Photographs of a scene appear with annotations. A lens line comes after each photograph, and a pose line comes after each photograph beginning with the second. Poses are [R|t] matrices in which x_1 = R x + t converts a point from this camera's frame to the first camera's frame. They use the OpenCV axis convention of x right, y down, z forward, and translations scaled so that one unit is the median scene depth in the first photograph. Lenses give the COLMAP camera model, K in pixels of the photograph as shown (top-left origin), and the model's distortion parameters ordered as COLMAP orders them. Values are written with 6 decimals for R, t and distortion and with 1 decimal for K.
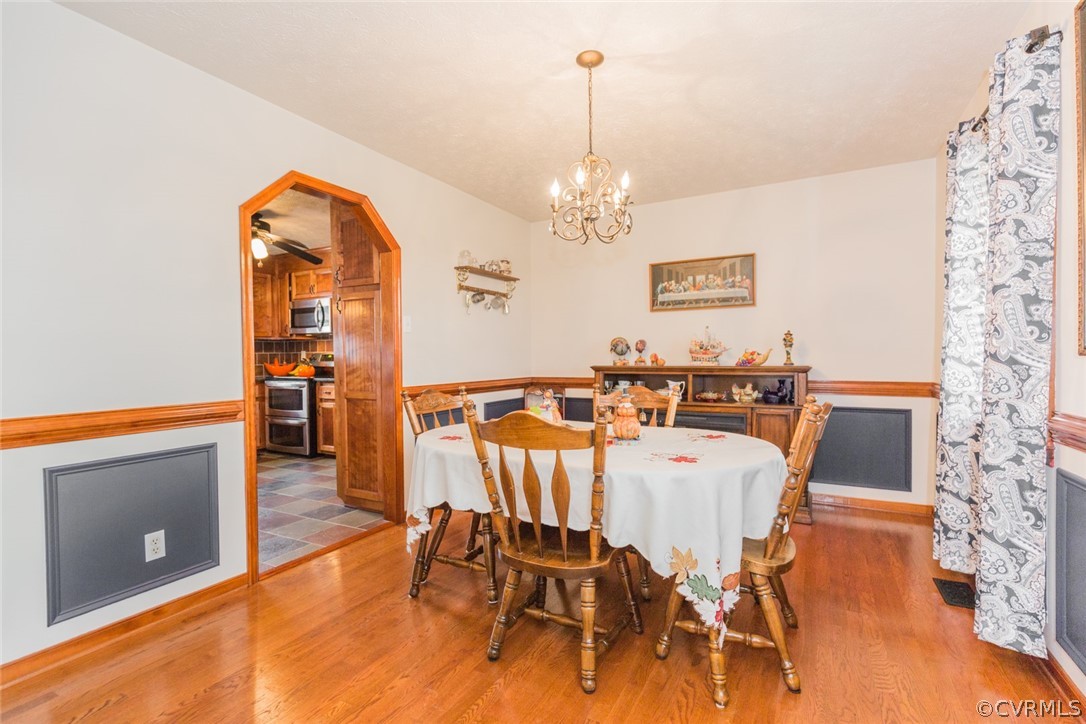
lens RADIAL K [[496.1, 0, 541.9], [0, 496.1, 364.9], [0, 0, 1]] dist [0.005074, -0.000391]
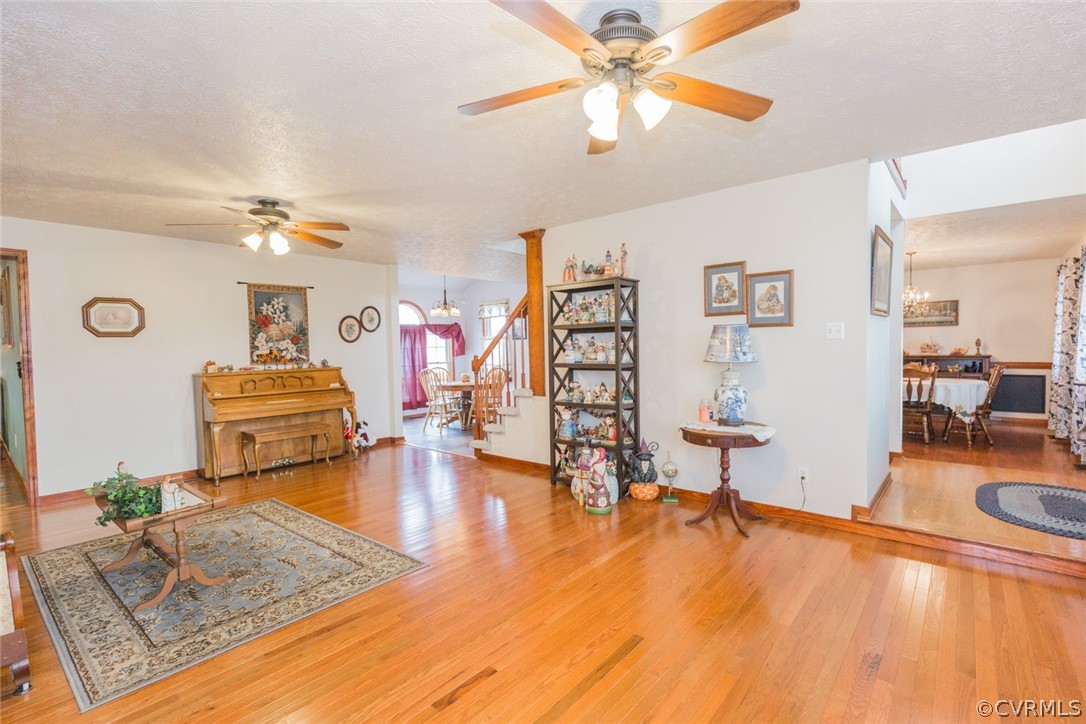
lens RADIAL K [[496.1, 0, 546.3], [0, 496.1, 364.8], [0, 0, 1]] dist [0.005074, -0.000391]
pose [[0.979773, -0.003848, -0.200077, -0.924869], [0.008046, 0.999764, 0.020172, -0.015111], [0.199952, -0.021374, 0.979572, -1.515122]]
